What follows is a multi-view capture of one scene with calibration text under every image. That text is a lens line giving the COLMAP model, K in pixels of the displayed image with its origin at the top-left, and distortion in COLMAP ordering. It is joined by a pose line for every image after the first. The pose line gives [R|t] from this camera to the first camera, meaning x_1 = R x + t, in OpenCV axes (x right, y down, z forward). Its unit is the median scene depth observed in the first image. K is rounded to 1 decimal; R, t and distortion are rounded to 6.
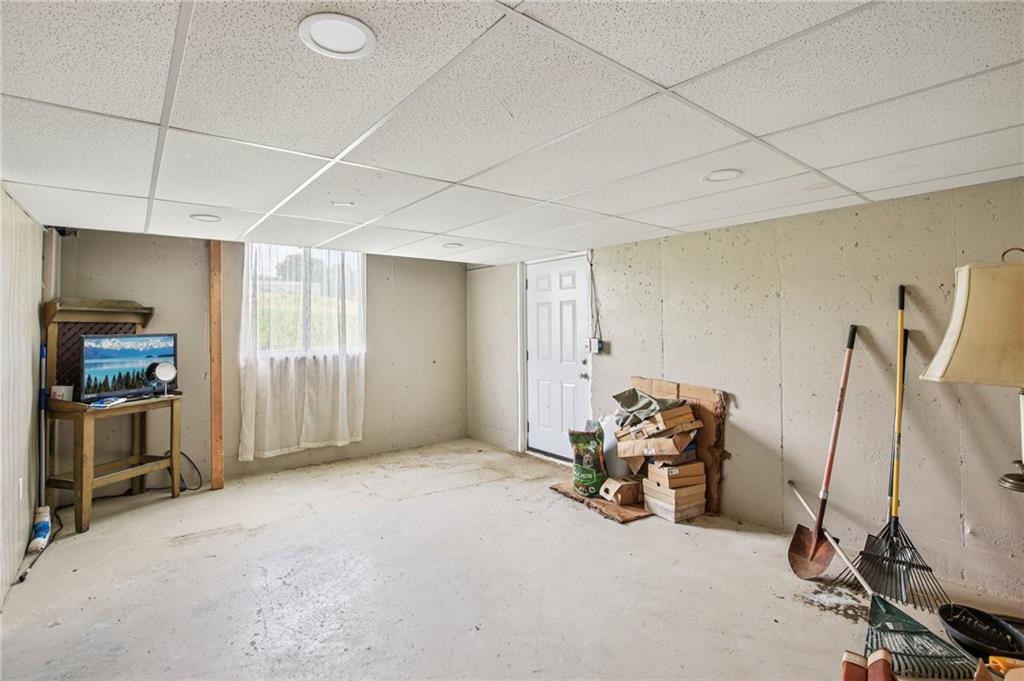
lens RADIAL K [[479.8, 0, 523.1], [0, 479.8, 330.5], [0, 0, 1]] dist [-0.001260, -0.000012]
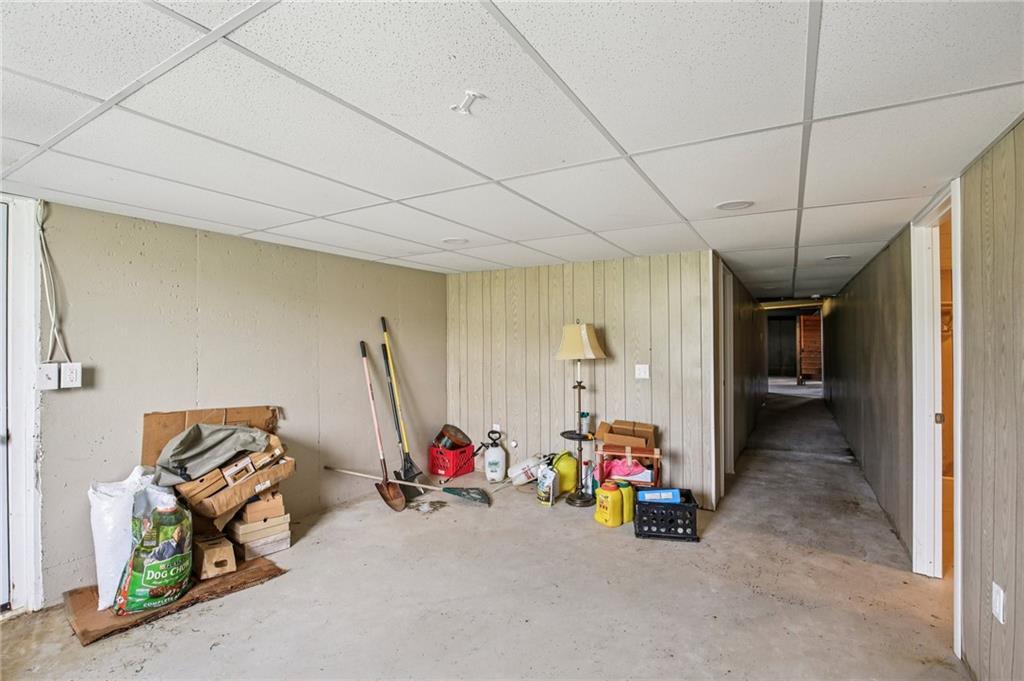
lens RADIAL K [[476.9, 0, 509.1], [0, 476.9, 338.5], [0, 0, 1]] dist [-0.034157, 0.001025]
pose [[-0.322896, 0.008291, 0.946398, -0.691690], [0.004861, 0.999963, -0.007102, -0.005827], [-0.946422, 0.002307, -0.322924, 0.865325]]
